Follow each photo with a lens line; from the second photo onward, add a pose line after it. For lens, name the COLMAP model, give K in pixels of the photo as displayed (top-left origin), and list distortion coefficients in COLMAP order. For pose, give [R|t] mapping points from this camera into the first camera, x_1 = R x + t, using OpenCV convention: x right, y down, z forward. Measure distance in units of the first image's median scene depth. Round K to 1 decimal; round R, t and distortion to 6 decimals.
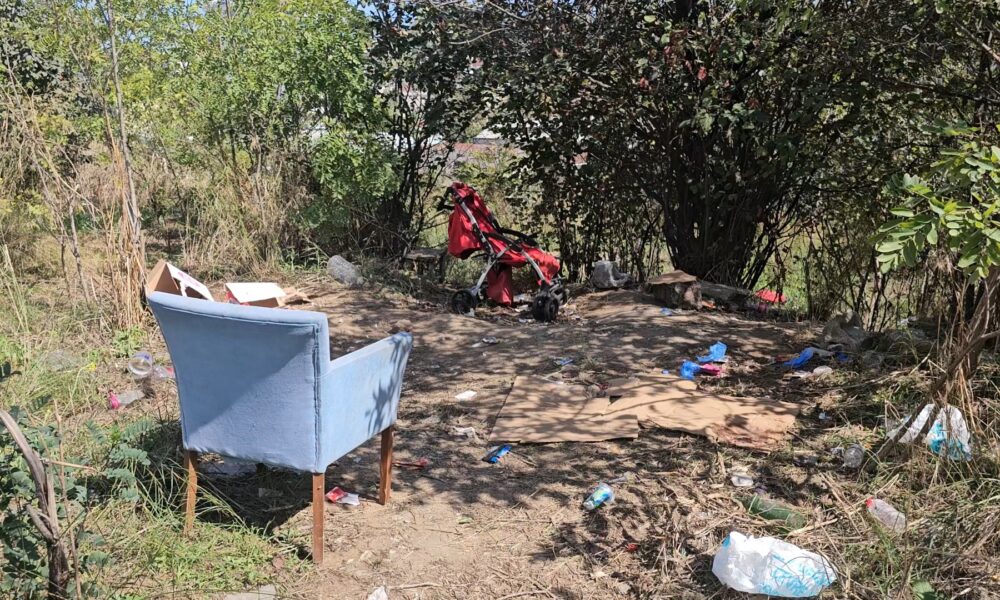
lens RADIAL K [[890.5, 0, 498.1], [0, 890.5, 300.8], [0, 0, 1]] dist [-0.008232, -0.006338]
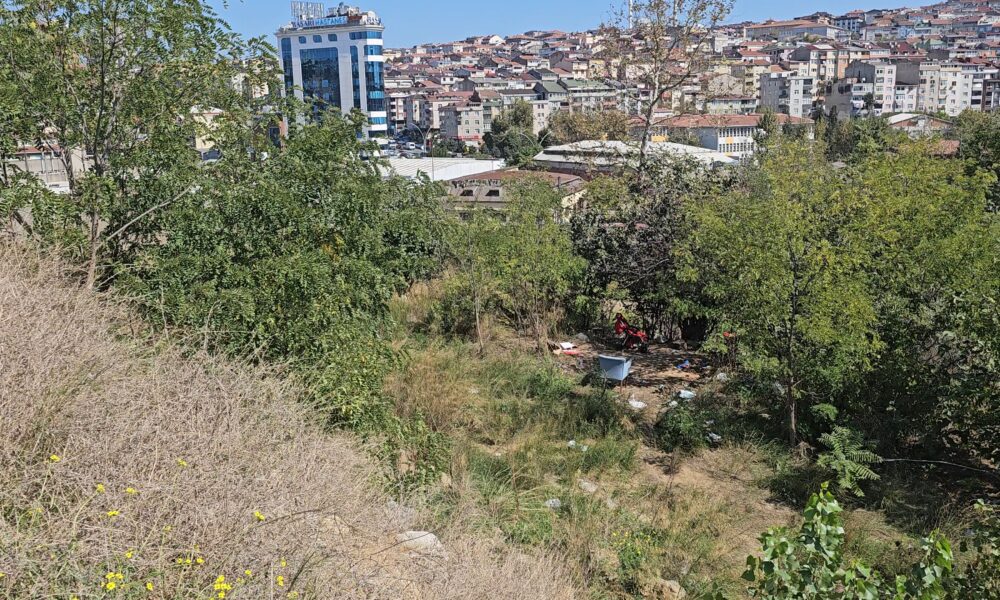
lens RADIAL K [[890.5, 0, 500.1], [0, 890.5, 300.2], [0, 0, 1]] dist [-0.008232, -0.006338]
pose [[0.998802, 0.004782, -0.048706, -0.528993], [-0.004772, 0.999989, 0.000311, -0.279583], [0.048707, -0.000078, 0.998813, -3.910987]]
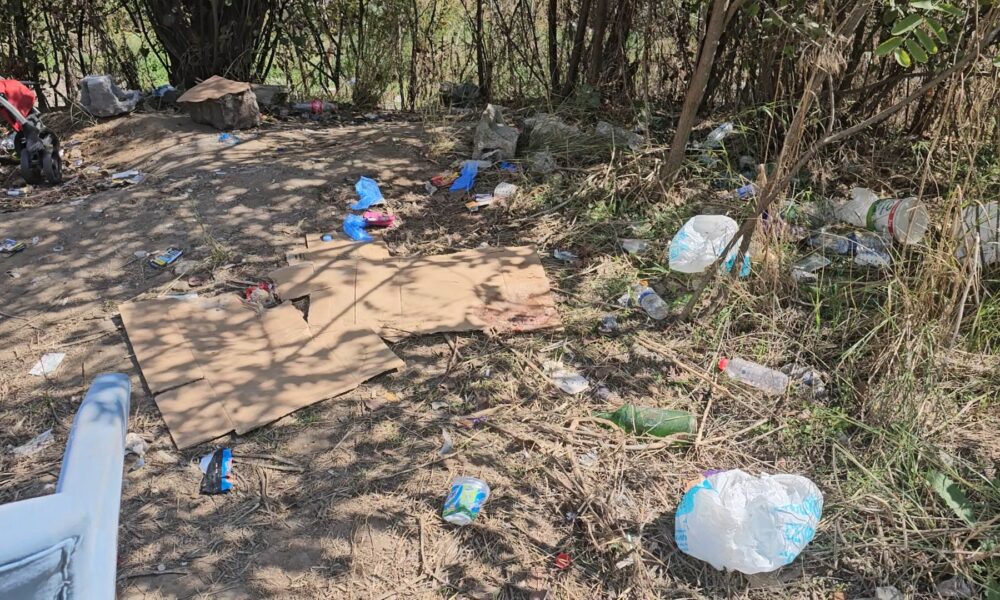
lens RADIAL K [[890.5, 0, 501.9], [0, 890.5, 296.2], [0, 0, 1]] dist [-0.008232, -0.006338]
pose [[0.752668, -0.293722, 0.589253, -0.148802], [0.128796, 0.943369, 0.305723, -0.081171], [-0.645680, -0.154215, 0.747873, 0.392081]]
